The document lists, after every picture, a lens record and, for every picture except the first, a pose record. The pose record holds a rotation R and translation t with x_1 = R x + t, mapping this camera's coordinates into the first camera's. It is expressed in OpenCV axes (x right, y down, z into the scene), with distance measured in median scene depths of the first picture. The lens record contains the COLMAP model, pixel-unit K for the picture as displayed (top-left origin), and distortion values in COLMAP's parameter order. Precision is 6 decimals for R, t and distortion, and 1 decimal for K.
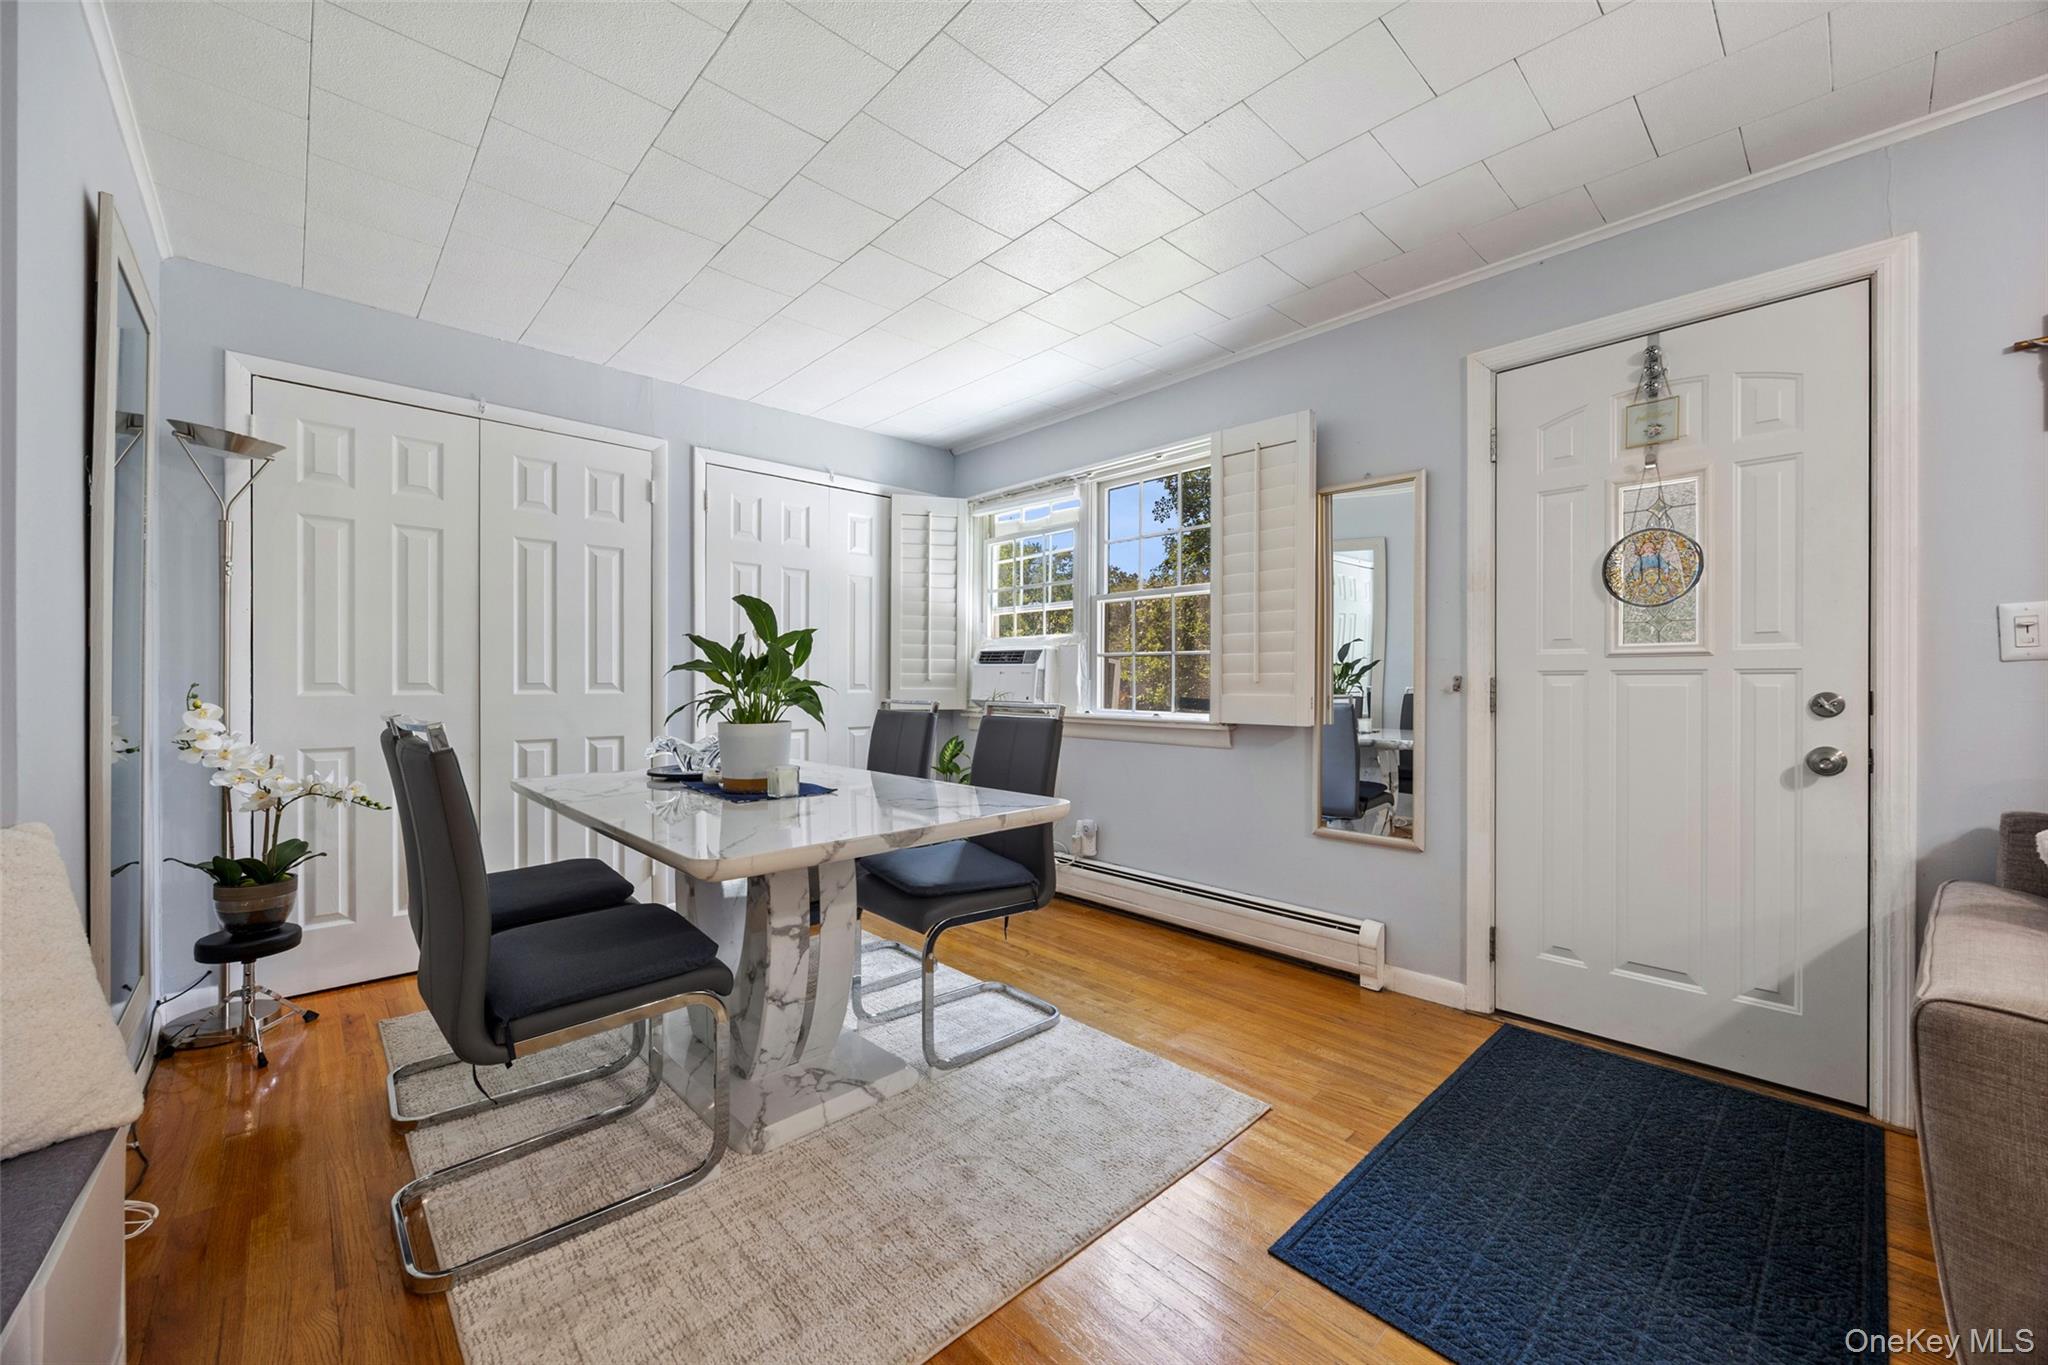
lens RADIAL K [[789.8, 0, 1013.6], [0, 789.8, 677.9], [0, 0, 1]] dist [-0.000434, 0.000203]
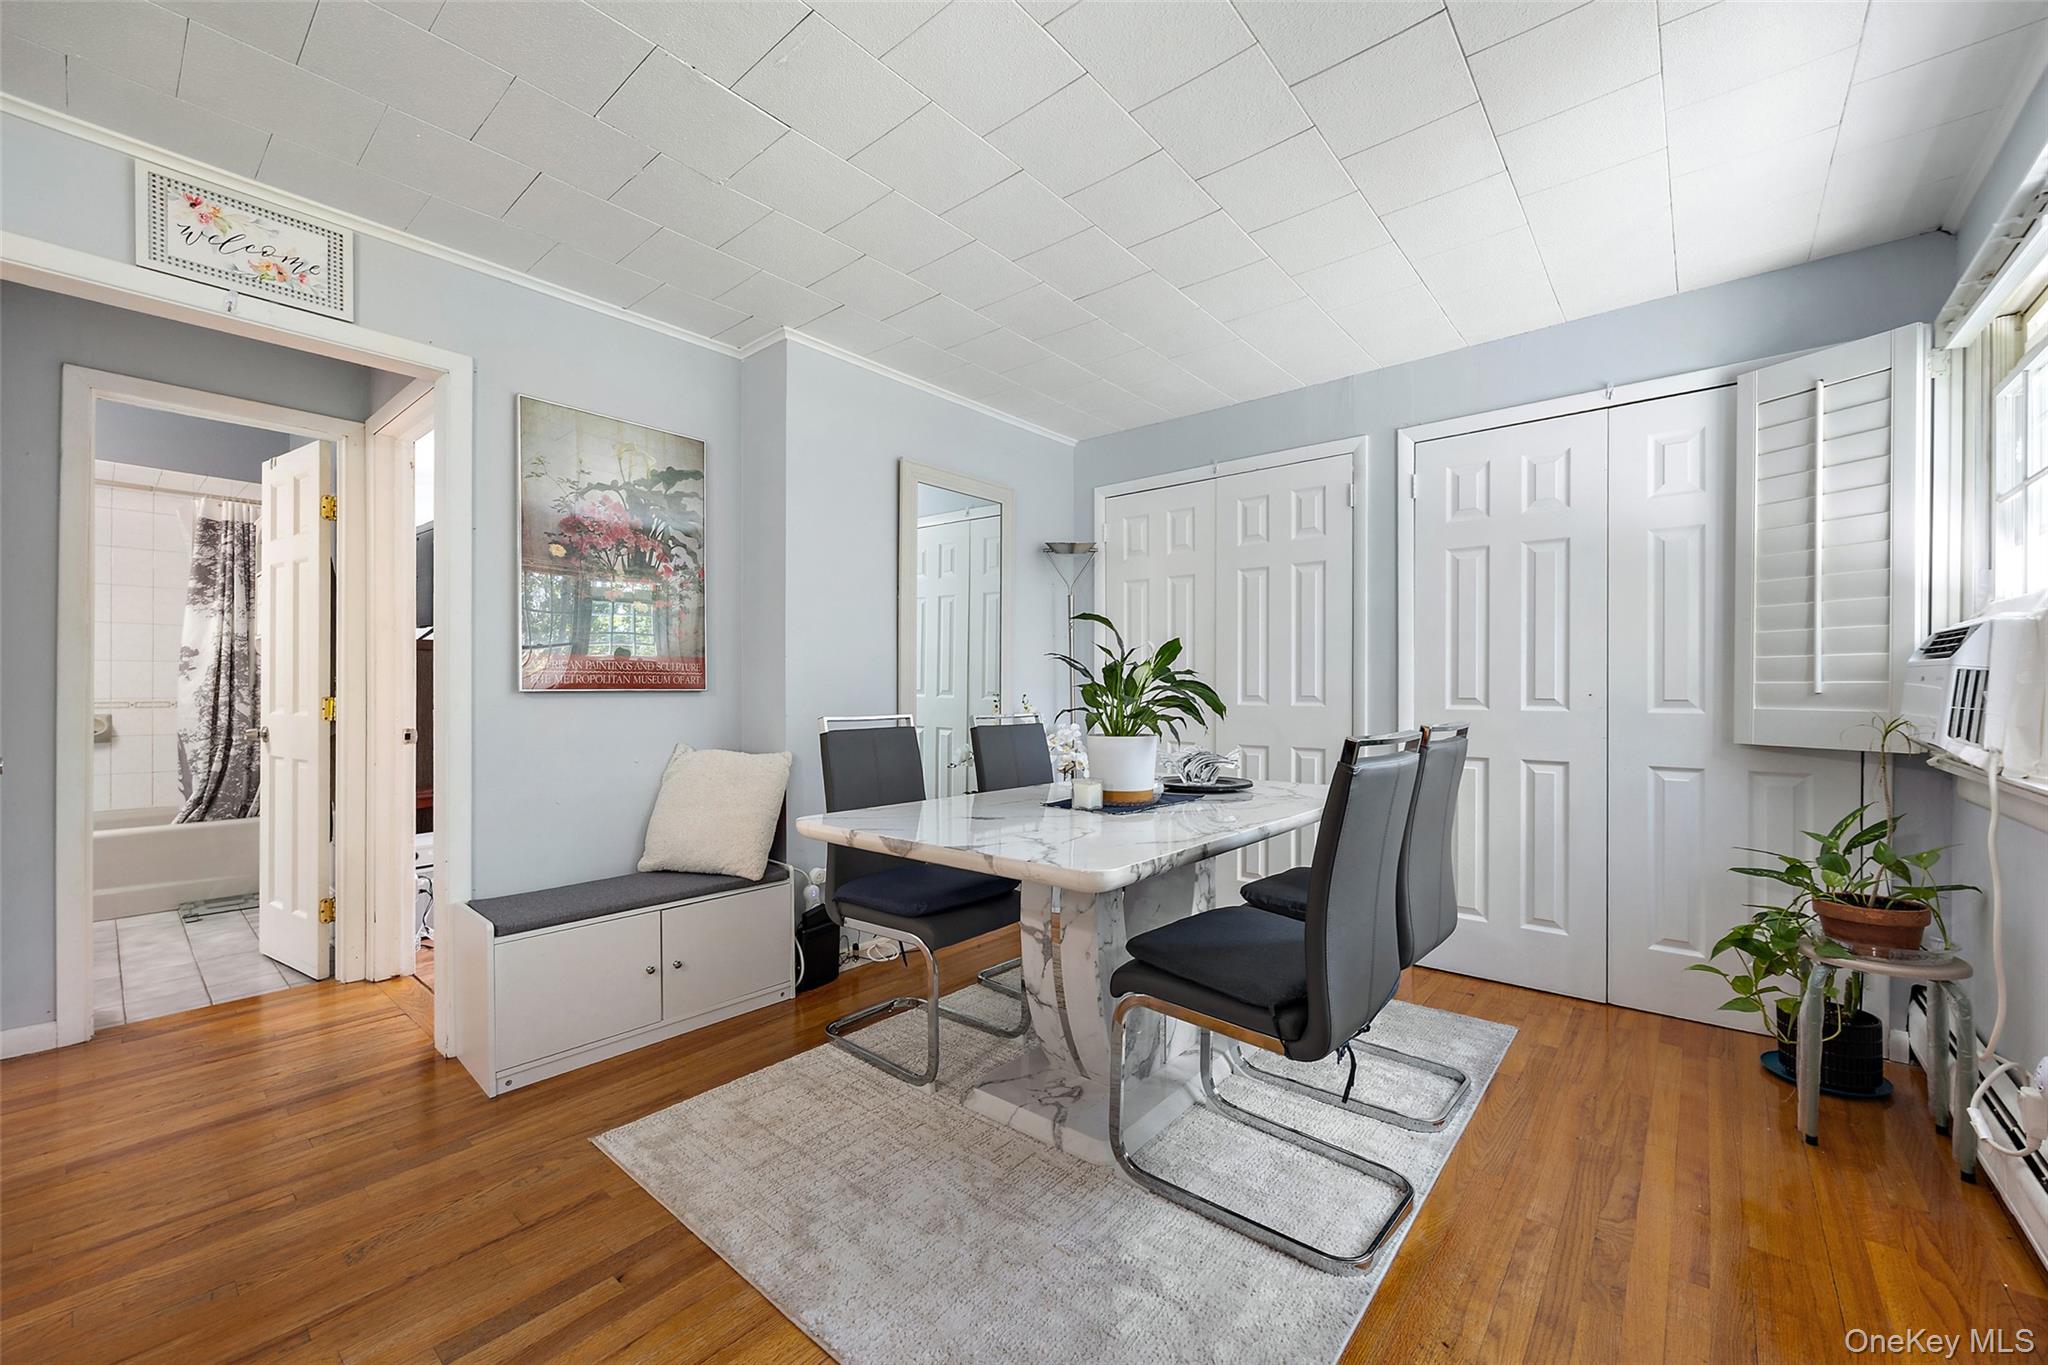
lens RADIAL K [[795.6, 0, 1043.2], [0, 795.6, 681.3], [0, 0, 1]] dist [-0.001280, -0.000064]
pose [[0.129813, -0.015706, -0.991414, 0.611628], [-0.002888, 0.999864, -0.016218, 0.007922], [0.991534, 0.004969, 0.129750, 0.700989]]
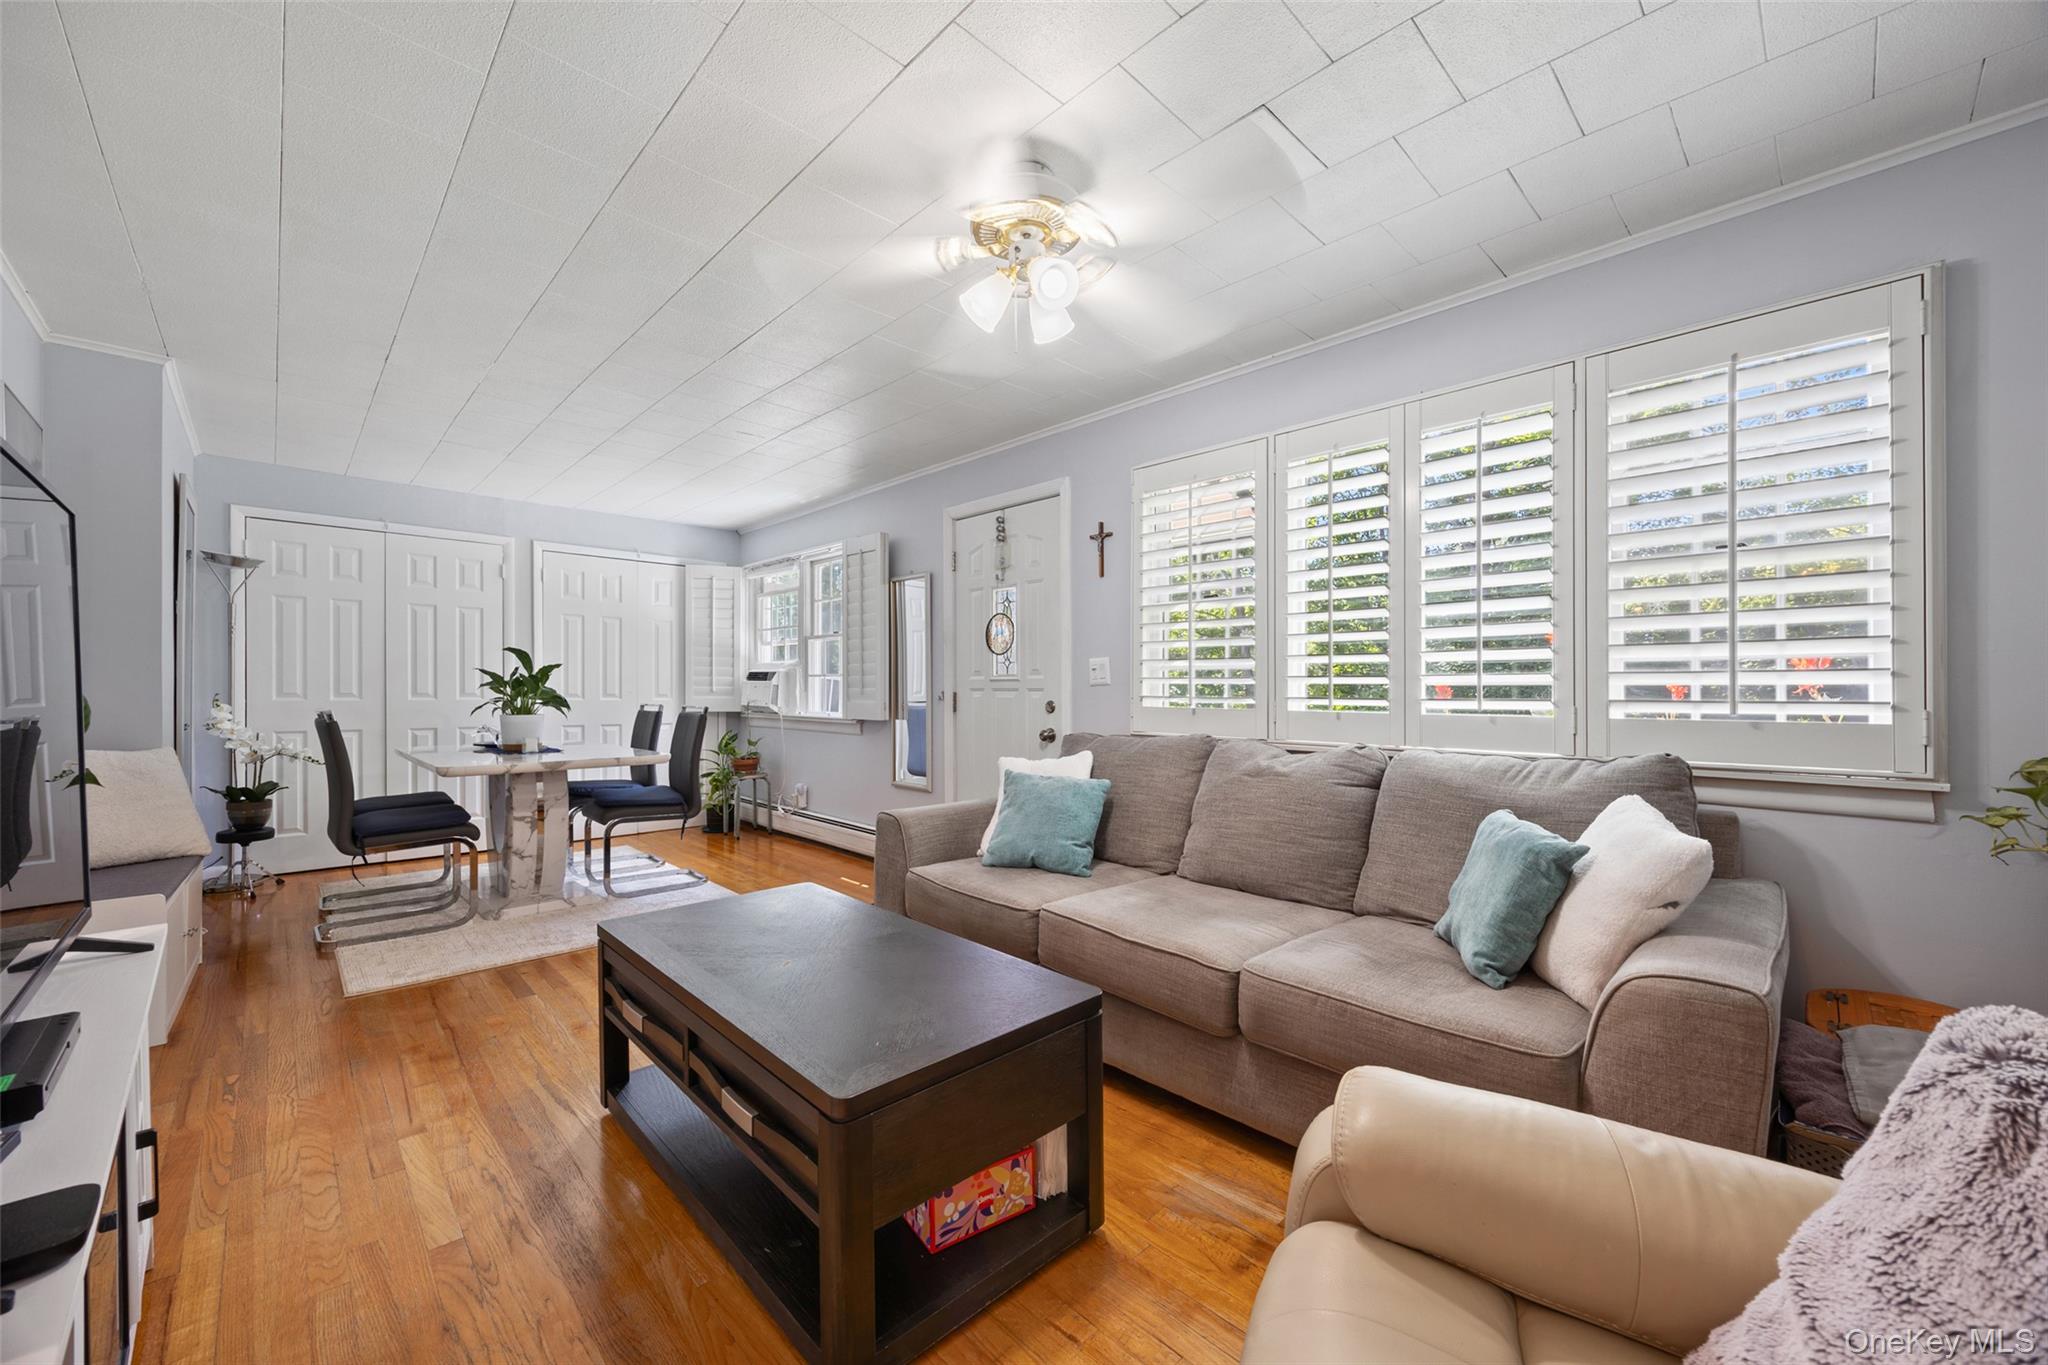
lens RADIAL K [[788.1, 0, 1009.2], [0, 788.1, 690.4], [0, 0, 1]] dist [0.007051, -0.000073]
pose [[0.999961, 0.002206, 0.008531, 0.736857], [-0.002236, 0.999991, 0.003480, -0.009752], [-0.008523, -0.003499, 0.999958, -0.799039]]
